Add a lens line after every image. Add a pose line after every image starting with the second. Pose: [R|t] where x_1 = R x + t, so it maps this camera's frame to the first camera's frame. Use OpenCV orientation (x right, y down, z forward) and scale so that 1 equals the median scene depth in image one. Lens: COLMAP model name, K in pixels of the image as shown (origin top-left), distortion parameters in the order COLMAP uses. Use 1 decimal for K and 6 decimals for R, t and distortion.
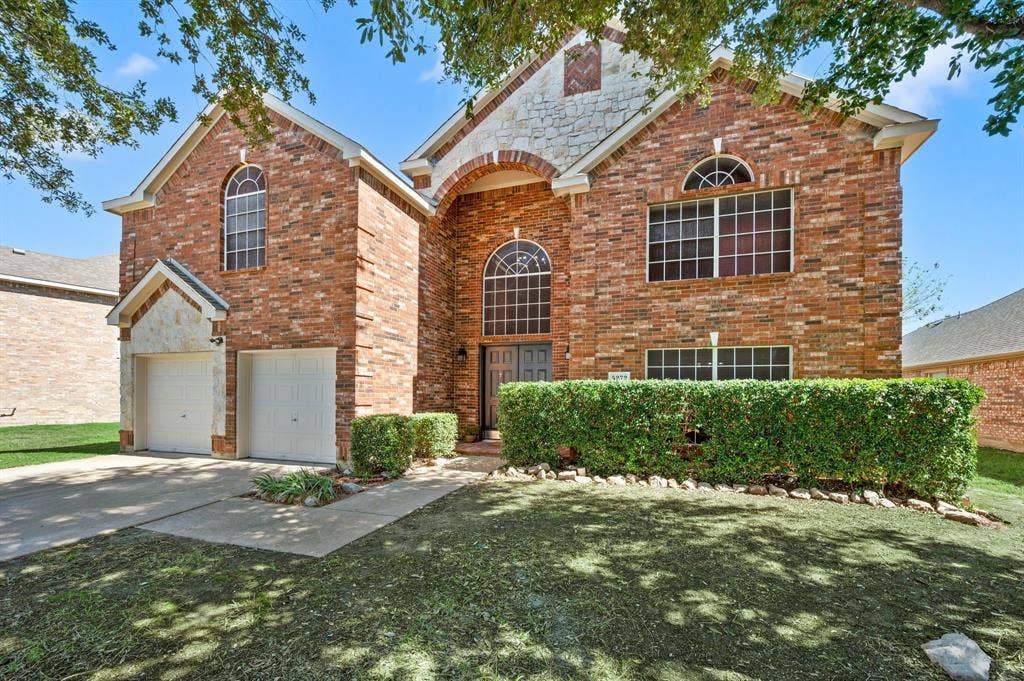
lens RADIAL K [[425.6, 0, 516.1], [0, 425.6, 394.0], [0, 0, 1]] dist [-0.001206, -0.000353]
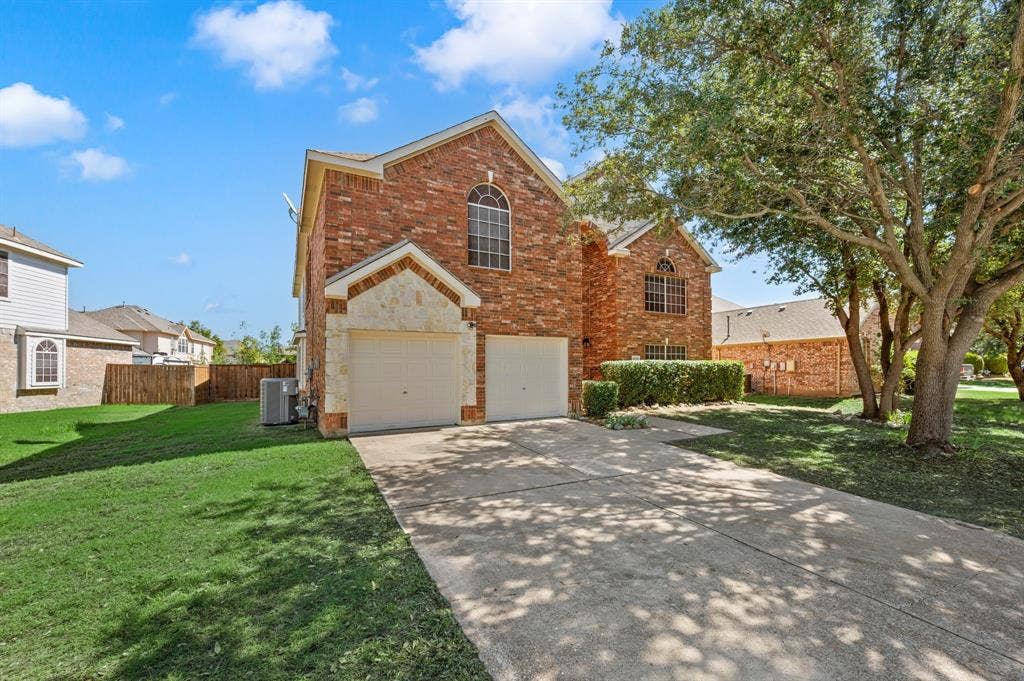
lens RADIAL K [[425.6, 0, 505.9], [0, 425.6, 366.2], [0, 0, 1]] dist [-0.001206, -0.000353]
pose [[0.666540, -0.008581, 0.745420, -1.623193], [0.005685, 0.999963, 0.006428, -0.019359], [-0.745447, -0.000047, 0.666564, 0.152867]]
